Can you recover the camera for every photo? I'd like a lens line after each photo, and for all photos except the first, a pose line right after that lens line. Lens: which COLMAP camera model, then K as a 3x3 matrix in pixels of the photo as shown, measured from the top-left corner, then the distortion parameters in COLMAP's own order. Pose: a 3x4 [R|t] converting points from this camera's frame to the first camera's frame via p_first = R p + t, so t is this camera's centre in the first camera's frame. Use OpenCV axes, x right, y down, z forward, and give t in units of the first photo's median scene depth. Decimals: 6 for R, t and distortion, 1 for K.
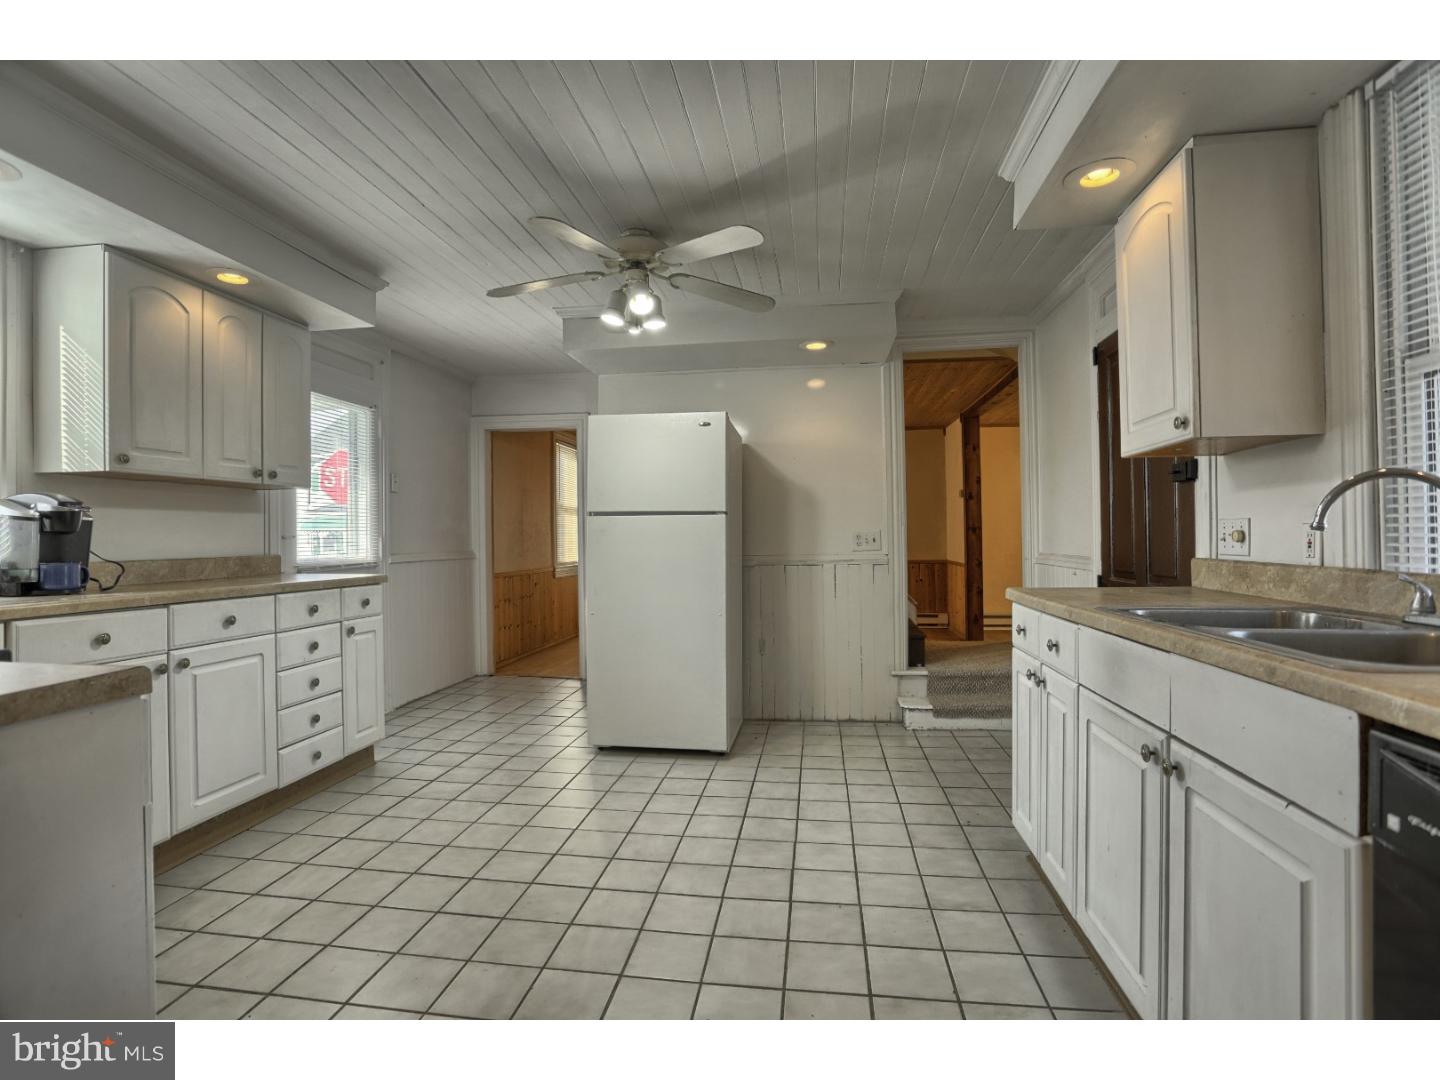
lens RADIAL K [[700.4, 0, 720.0], [0, 700.4, 536.3], [0, 0, 1]] dist [-0.073790, 0.029676]
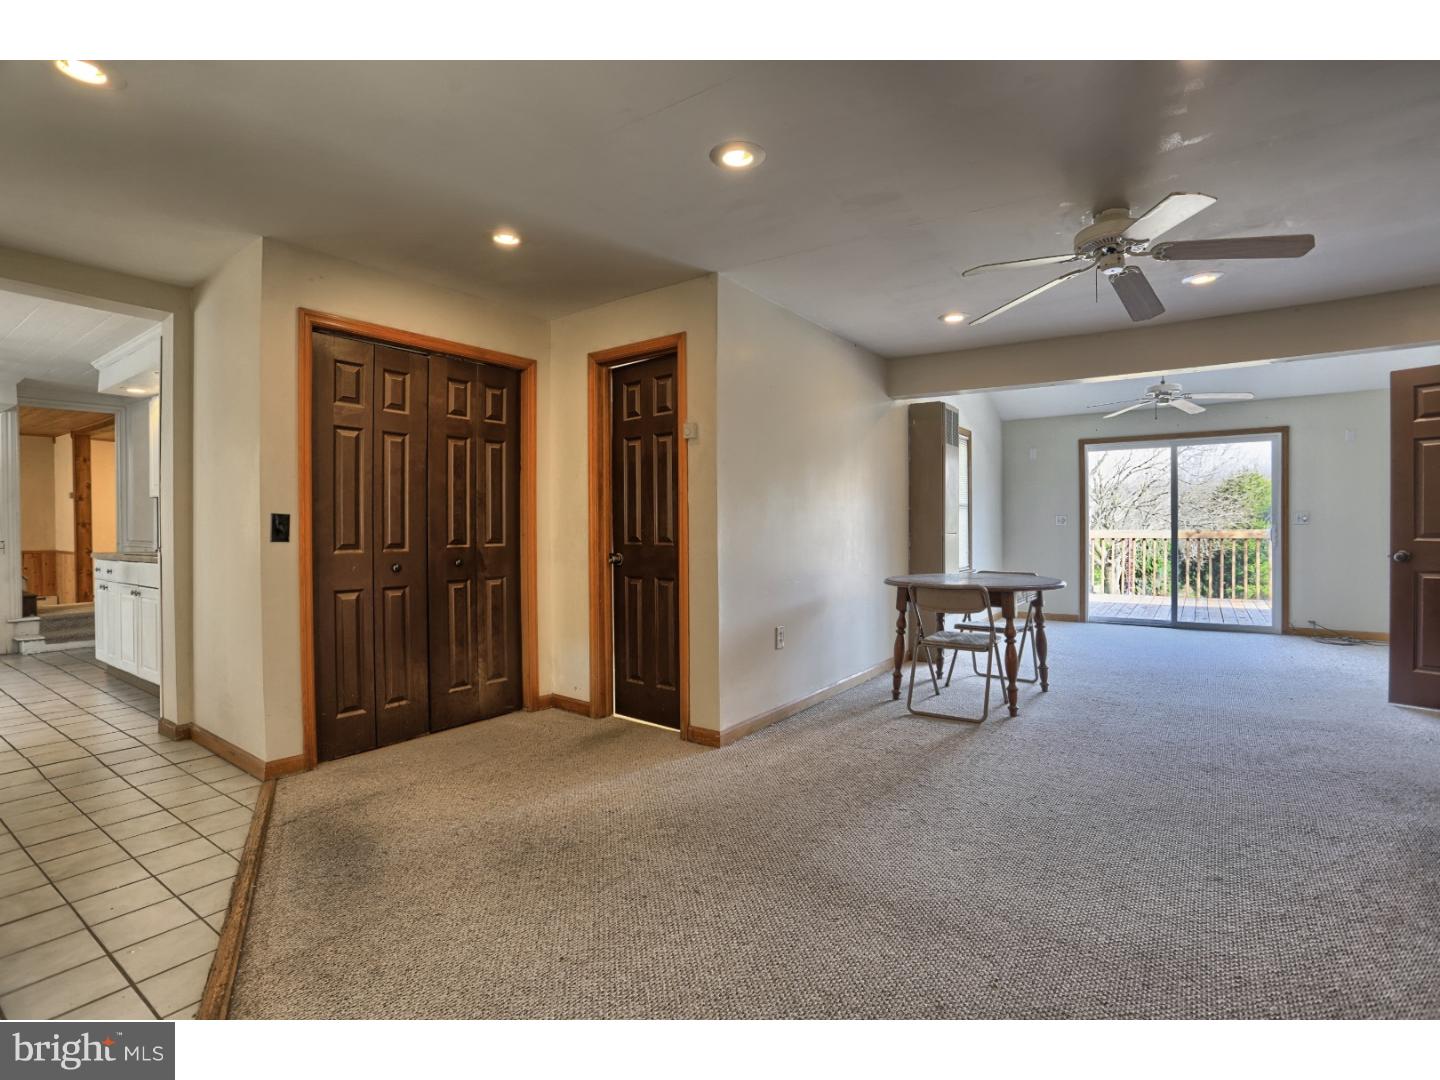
lens RADIAL K [[700.4, 0, 720.0], [0, 700.4, 536.3], [0, 0, 1]] dist [-0.073790, 0.029676]
pose [[0.455700, 0.001089, 0.890133, -0.199217], [-0.007124, 0.999972, 0.002424, 0.000349], [-0.890105, -0.007445, 0.455695, -0.606015]]
